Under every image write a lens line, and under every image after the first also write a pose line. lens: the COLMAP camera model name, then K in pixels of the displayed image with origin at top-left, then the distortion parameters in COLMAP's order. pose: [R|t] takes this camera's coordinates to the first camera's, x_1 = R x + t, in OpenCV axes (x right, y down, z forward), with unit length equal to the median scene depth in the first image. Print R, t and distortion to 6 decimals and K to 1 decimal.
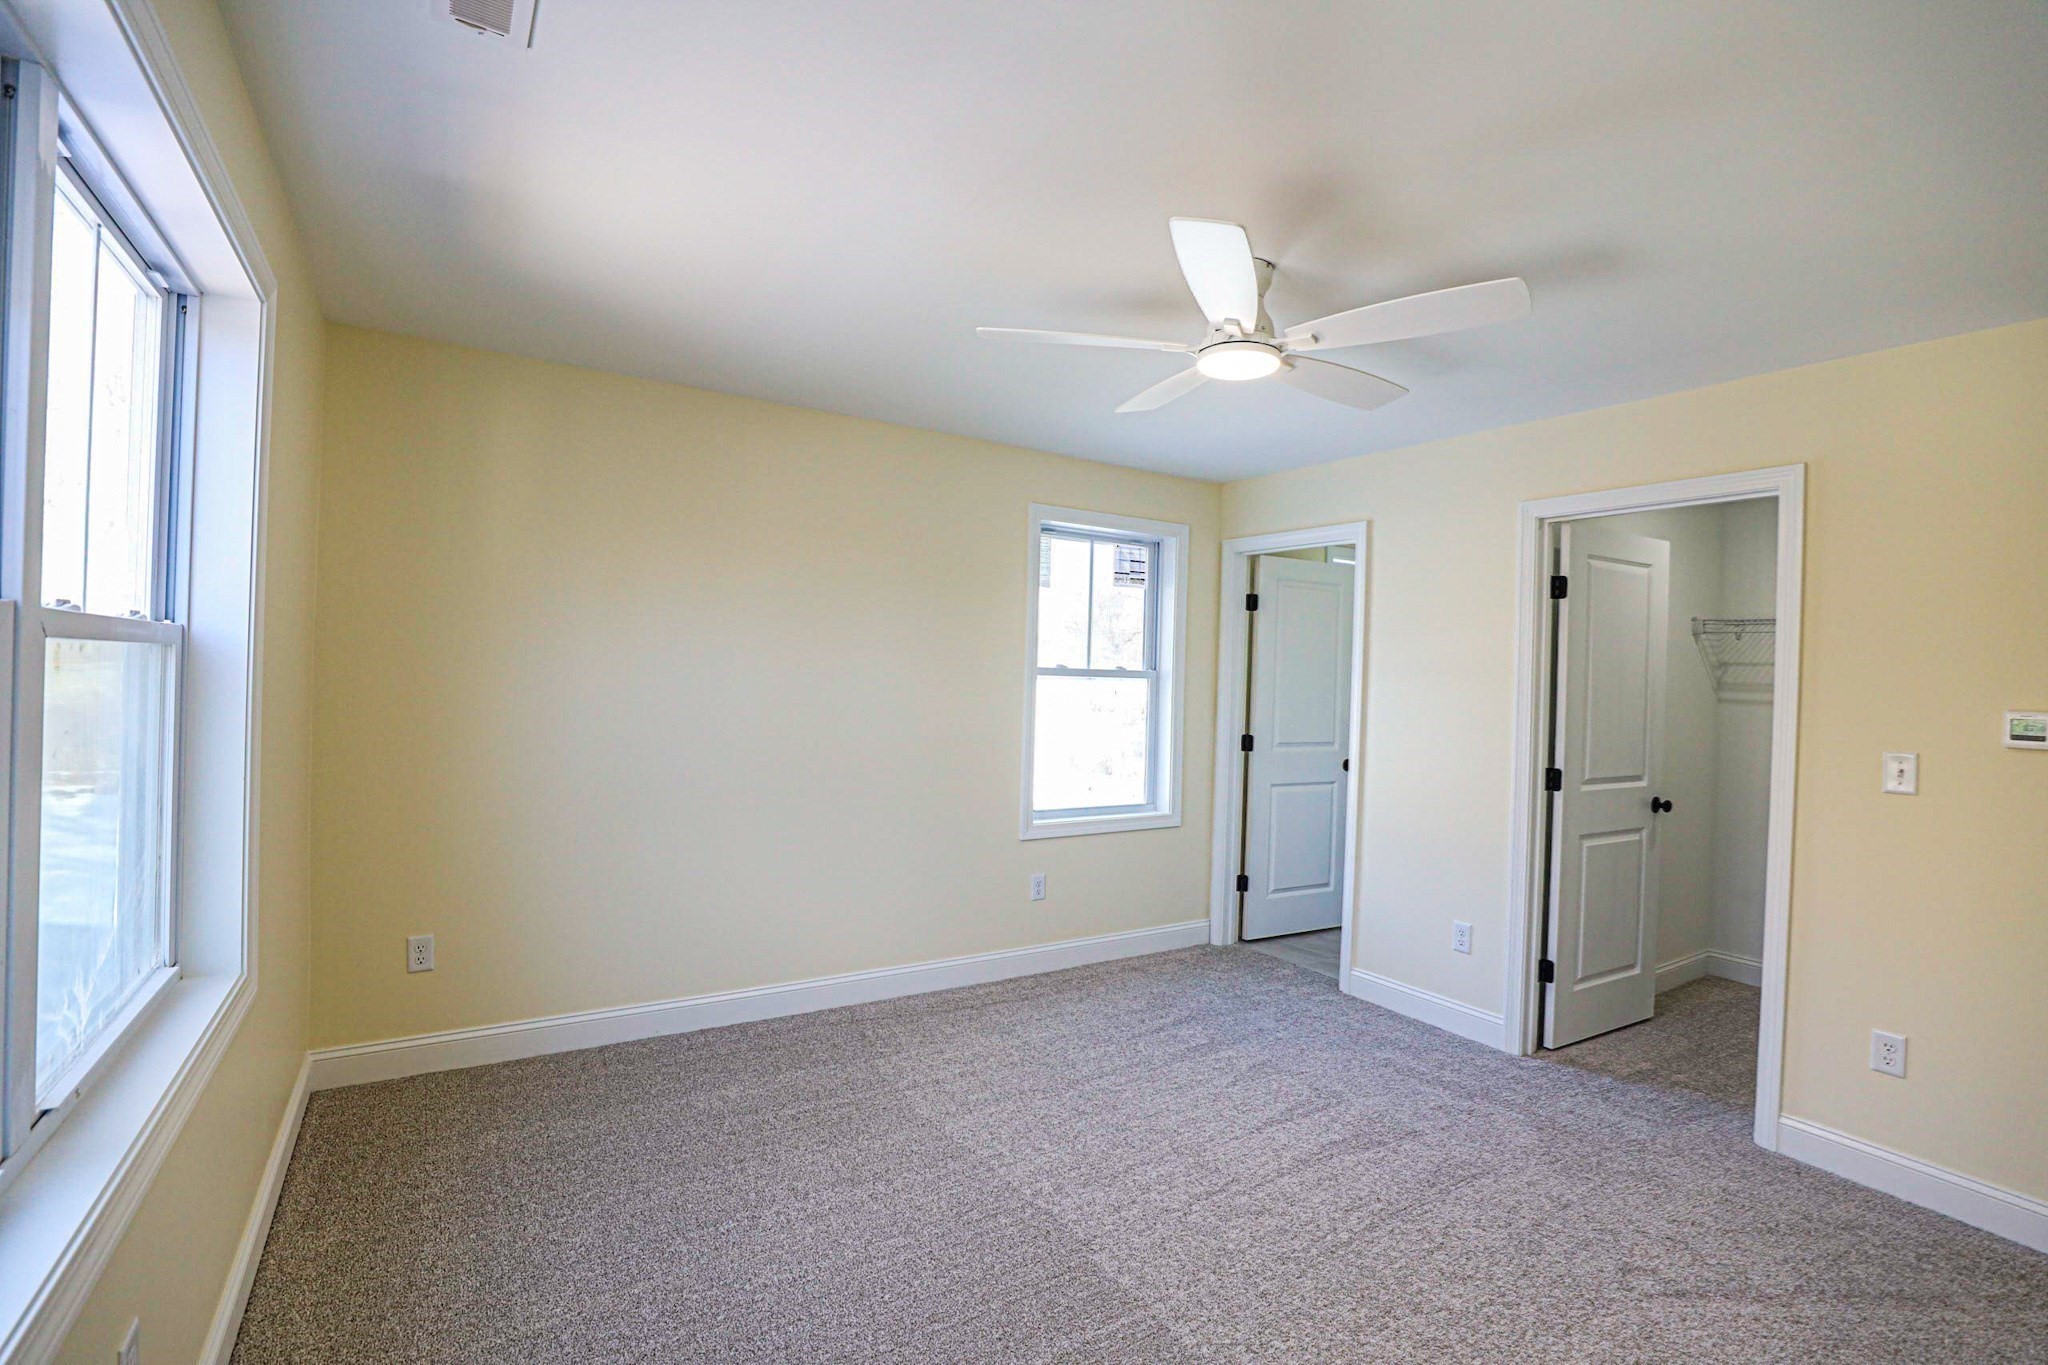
lens RADIAL K [[934.7, 0, 1029.3], [0, 934.7, 683.3], [0, 0, 1]] dist [-0.051007, 0.015843]
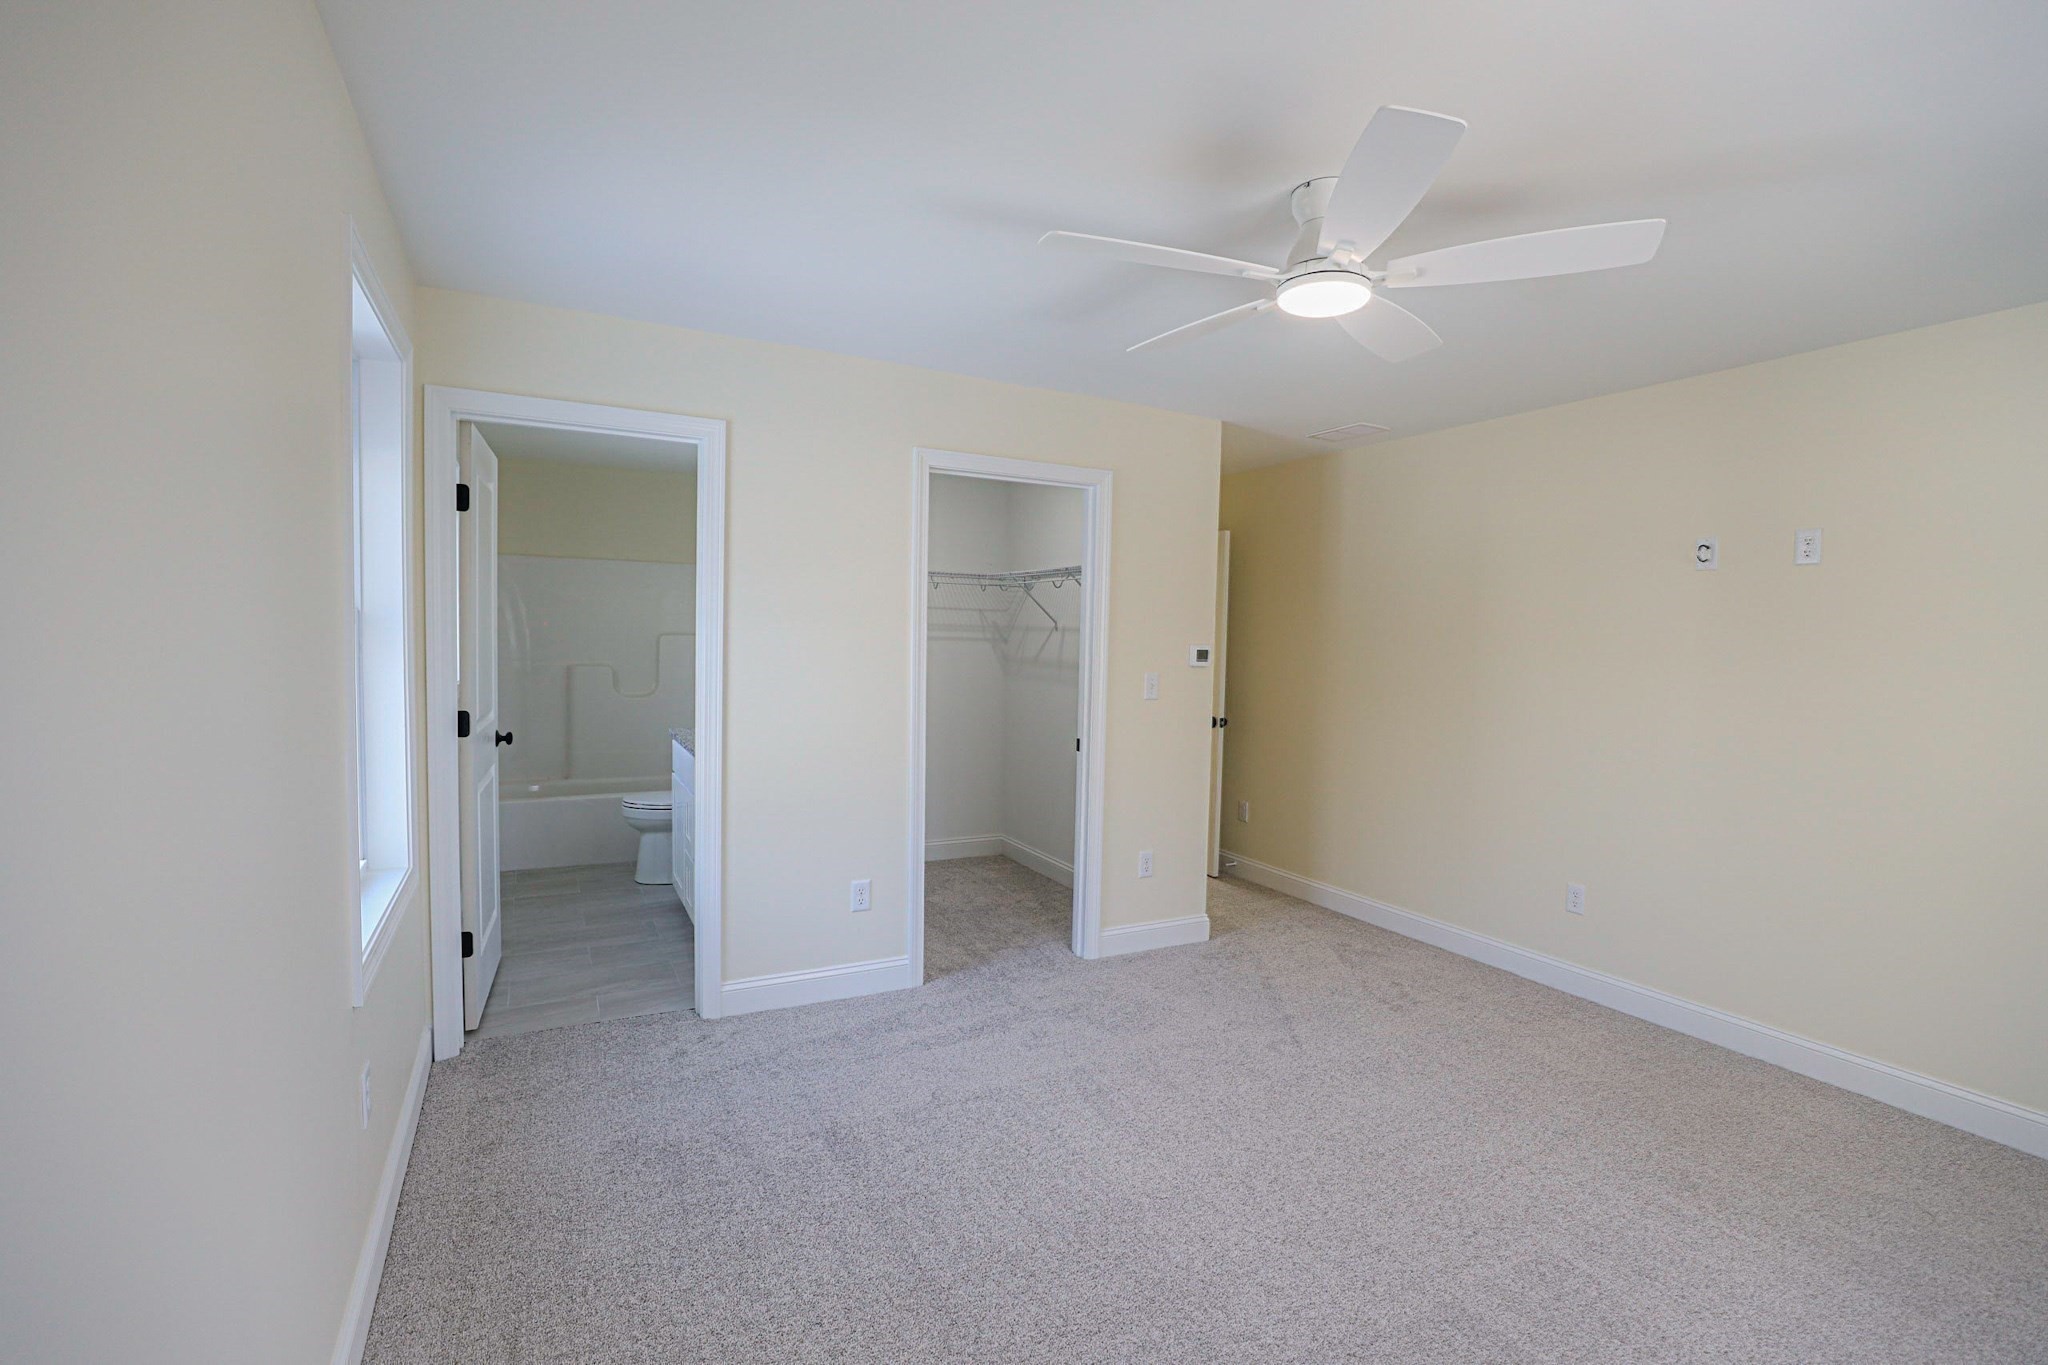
lens RADIAL K [[934.7, 0, 1029.3], [0, 934.7, 683.3], [0, 0, 1]] dist [-0.051007, 0.015843]
pose [[0.047814, -0.068187, 0.996526, -0.474770], [-0.020622, 0.997387, 0.069235, -0.000944], [-0.998643, -0.023861, 0.046283, 0.860200]]
